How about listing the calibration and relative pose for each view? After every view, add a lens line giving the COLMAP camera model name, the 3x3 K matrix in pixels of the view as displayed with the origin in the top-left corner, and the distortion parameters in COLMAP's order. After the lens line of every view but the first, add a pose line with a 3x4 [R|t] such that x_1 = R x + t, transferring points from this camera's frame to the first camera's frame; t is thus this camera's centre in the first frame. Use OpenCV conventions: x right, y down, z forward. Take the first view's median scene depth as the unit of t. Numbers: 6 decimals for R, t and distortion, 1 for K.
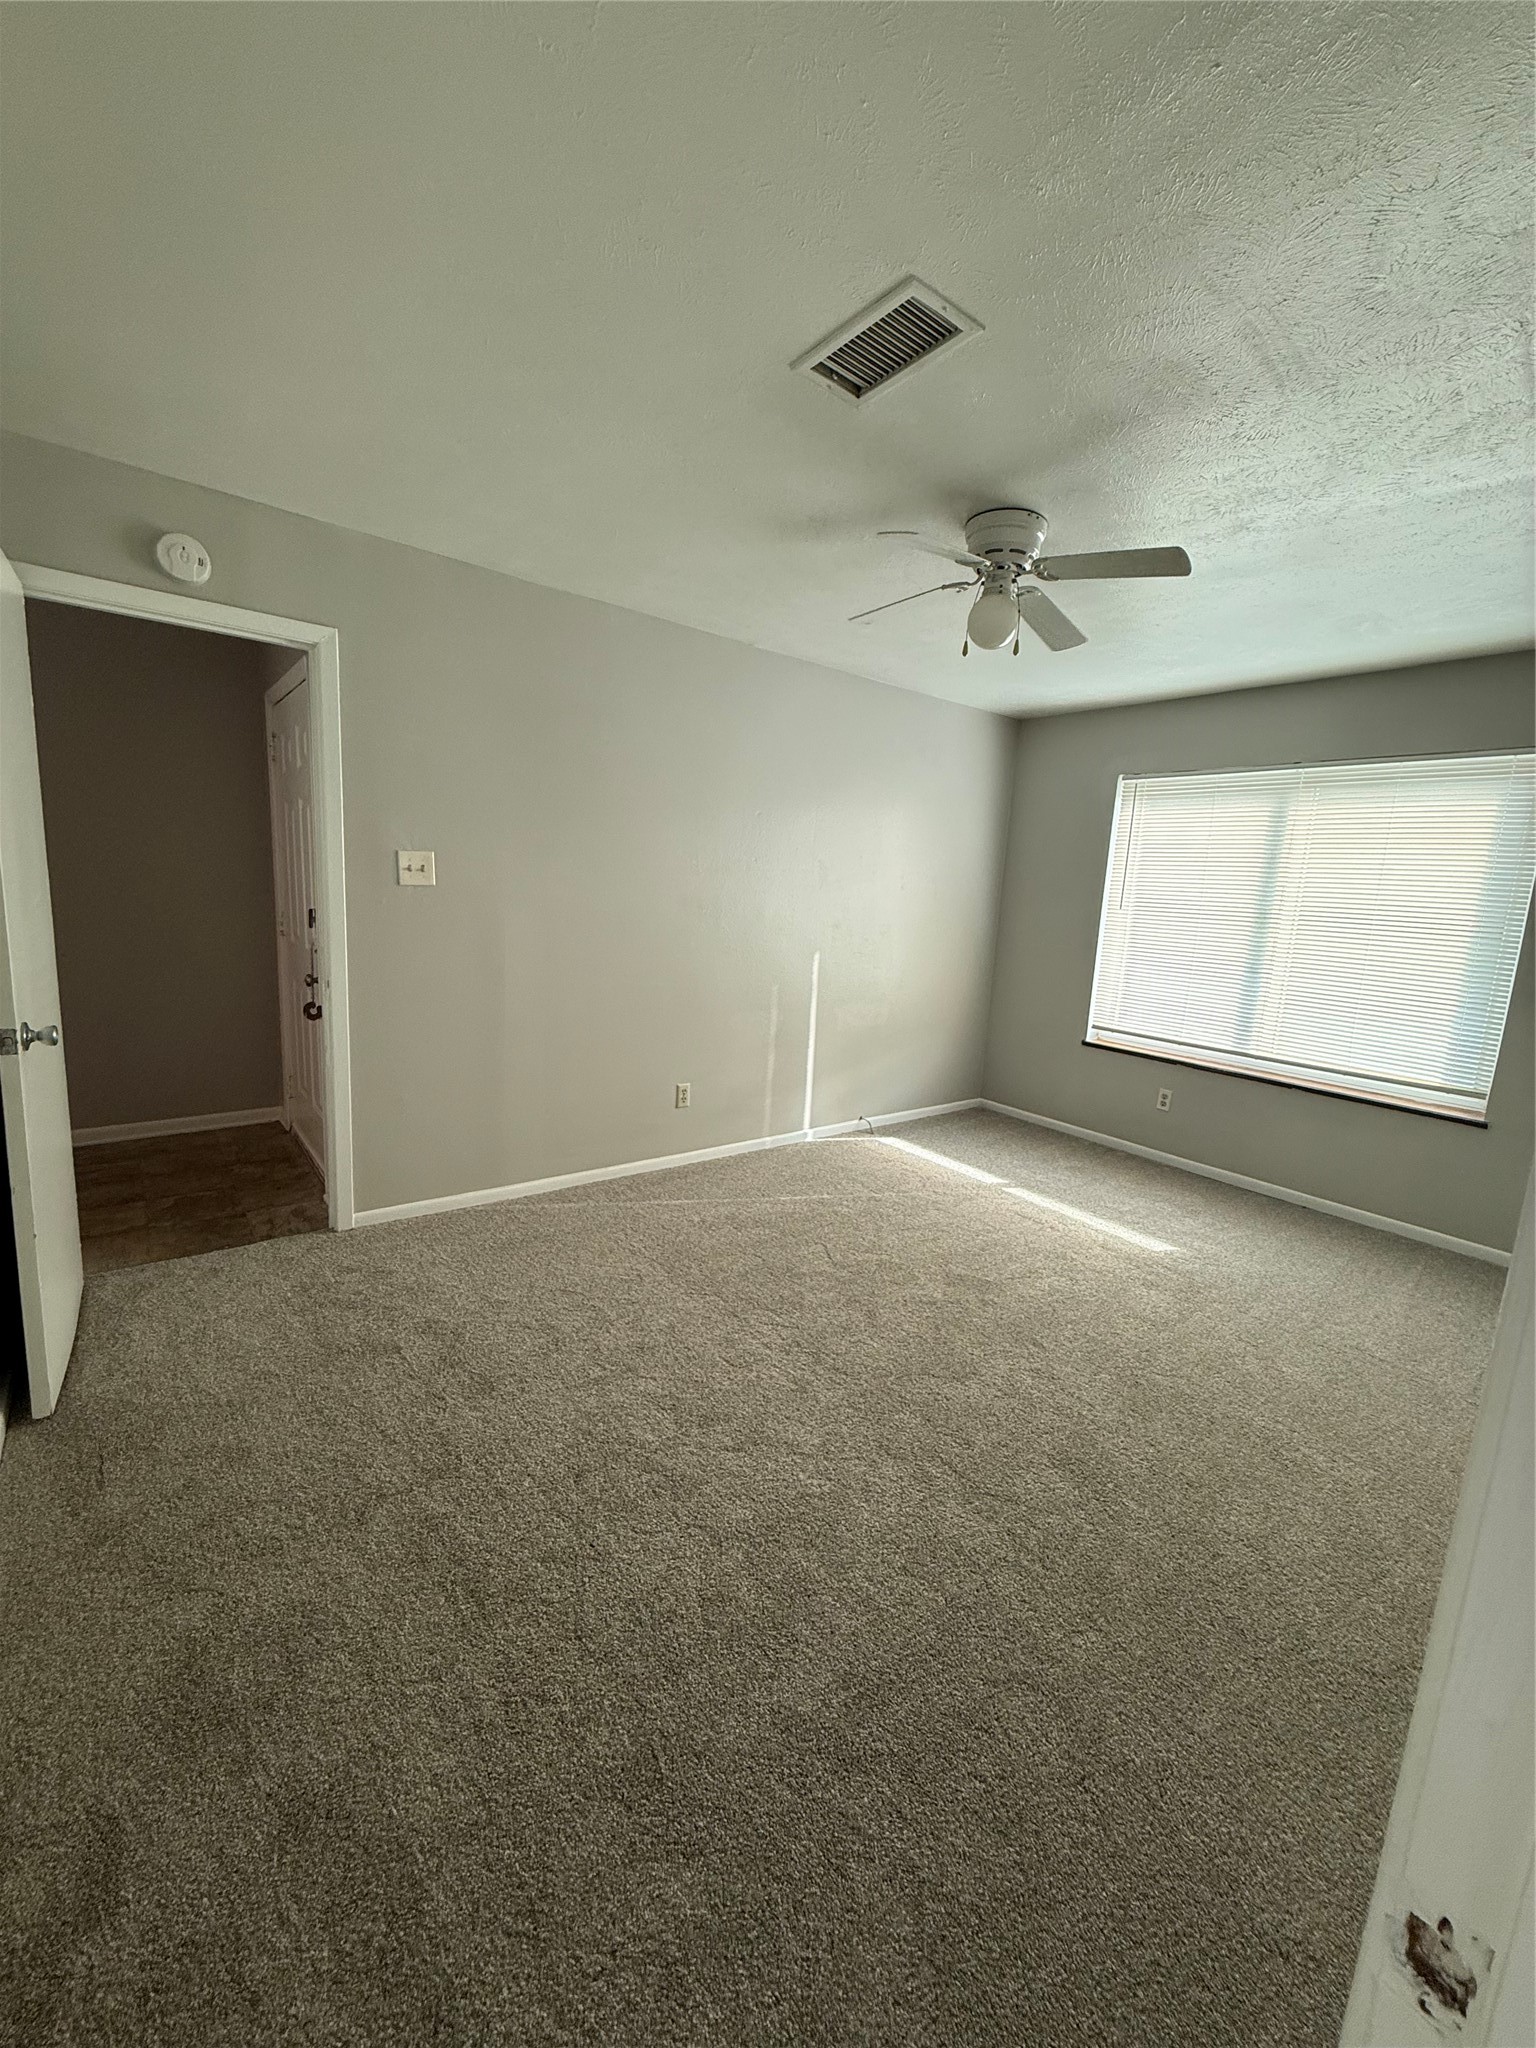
lens RADIAL K [[822.5, 0, 768.0], [0, 822.5, 1024.0], [0, 0, 1]] dist [-0.002738, -0.000132]
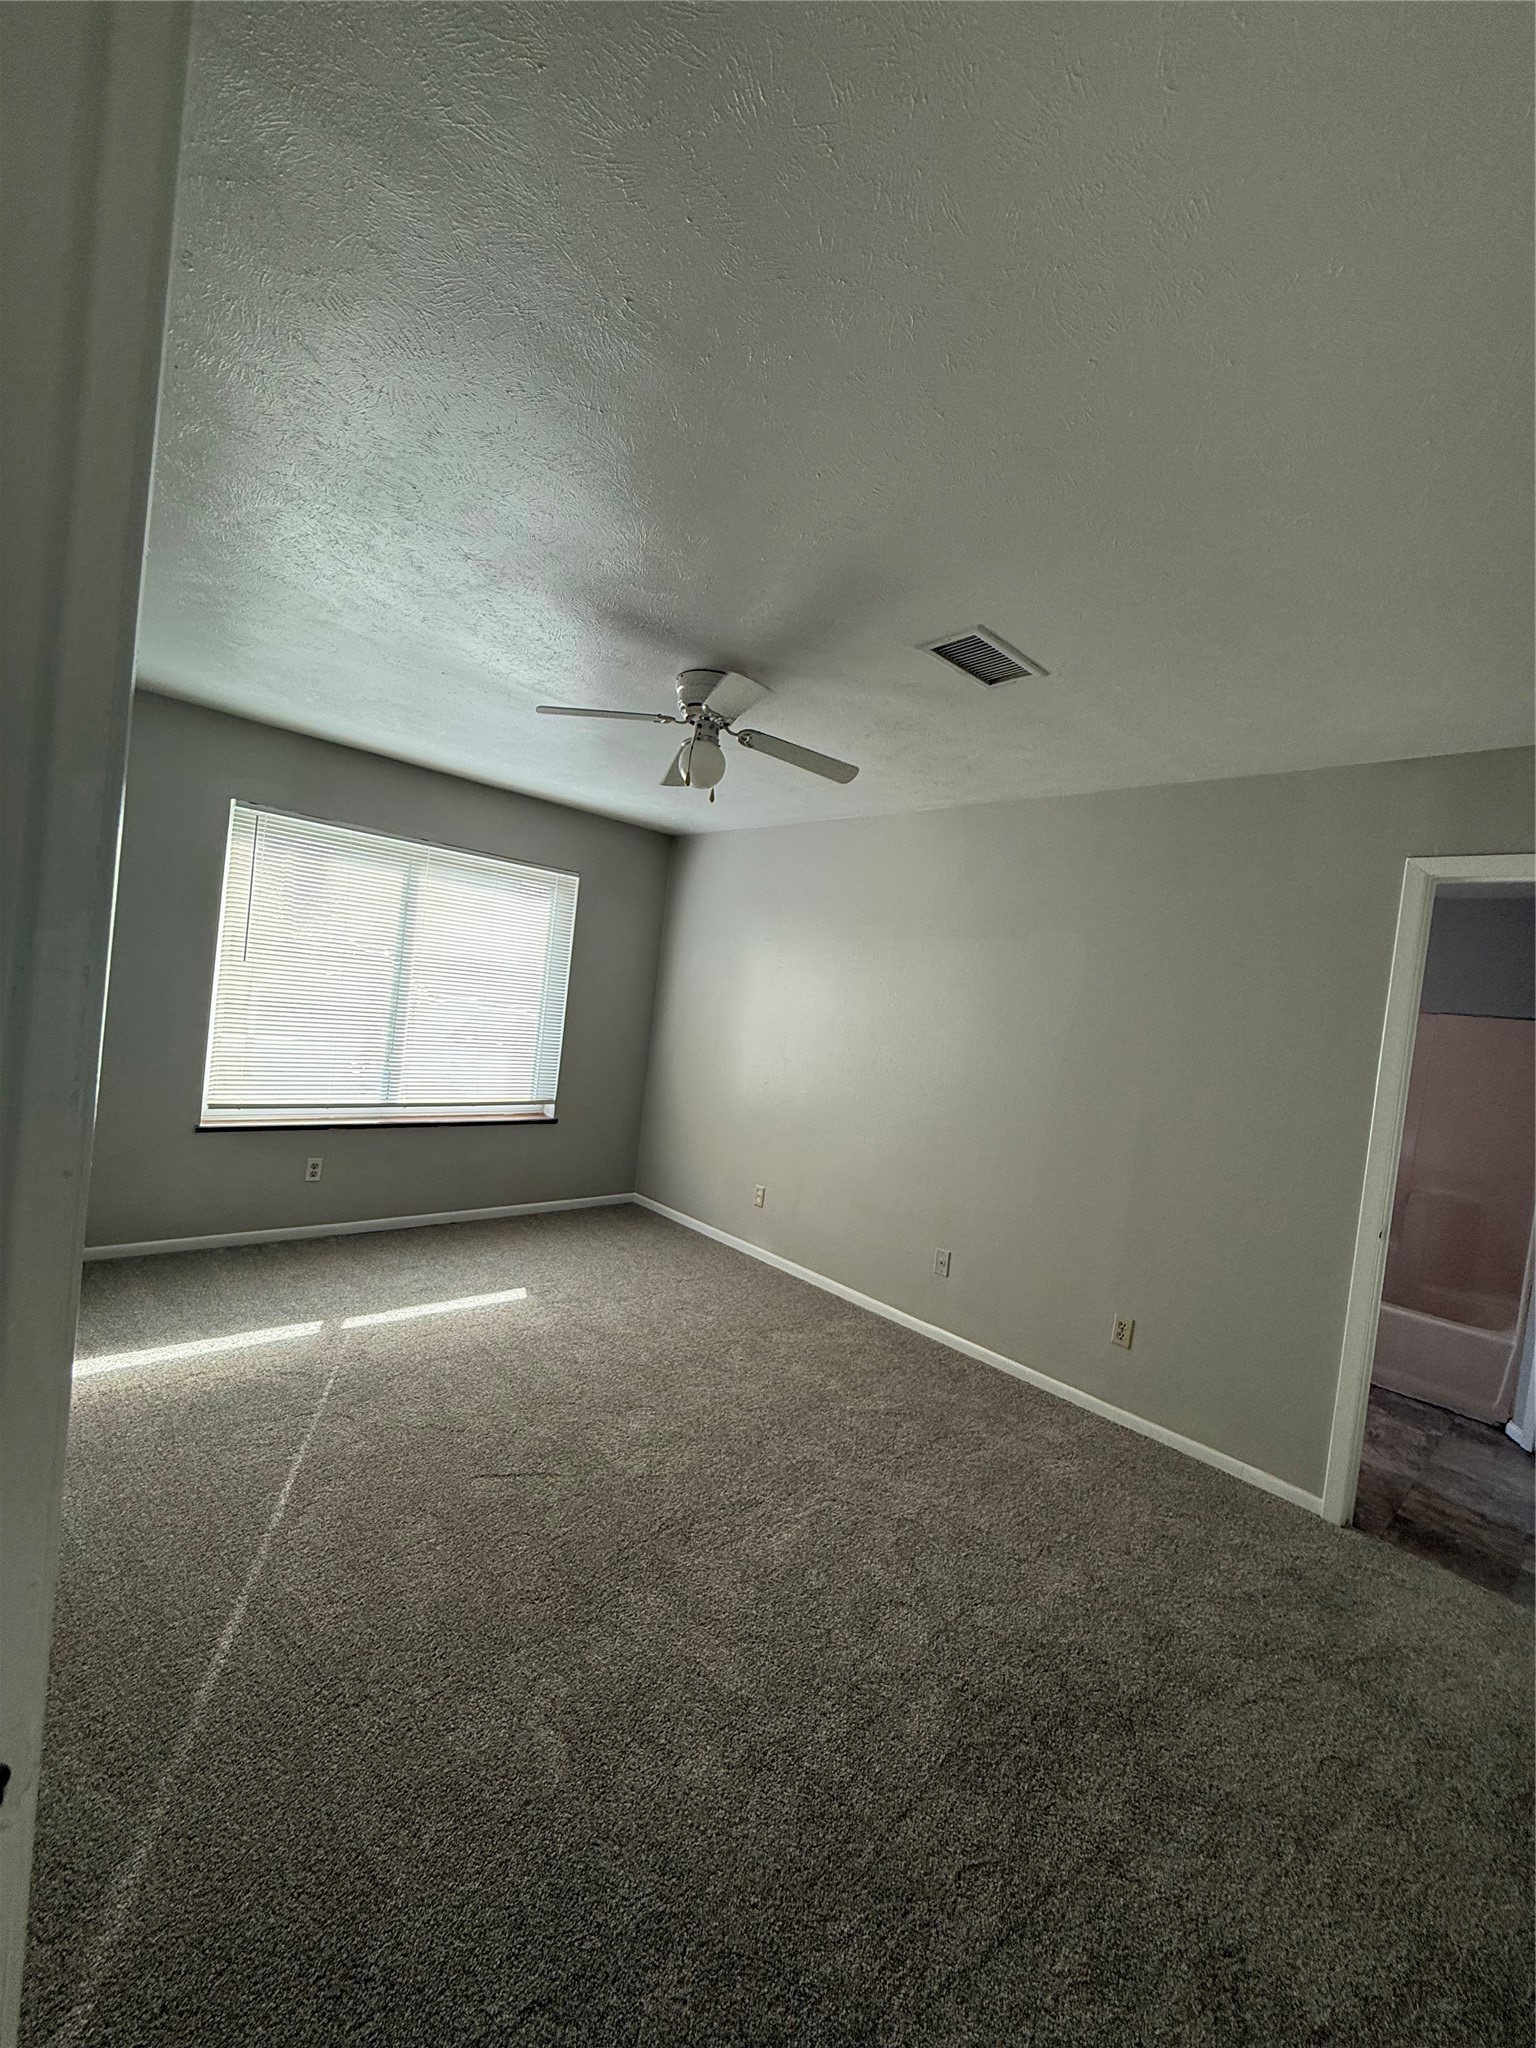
lens RADIAL K [[822.5, 0, 768.0], [0, 822.5, 1024.0], [0, 0, 1]] dist [-0.002738, -0.000132]
pose [[-0.102954, -0.101656, 0.989478, -0.519005], [0.046560, 0.993181, 0.106881, -0.161402], [-0.993596, 0.057074, -0.097518, 0.638218]]
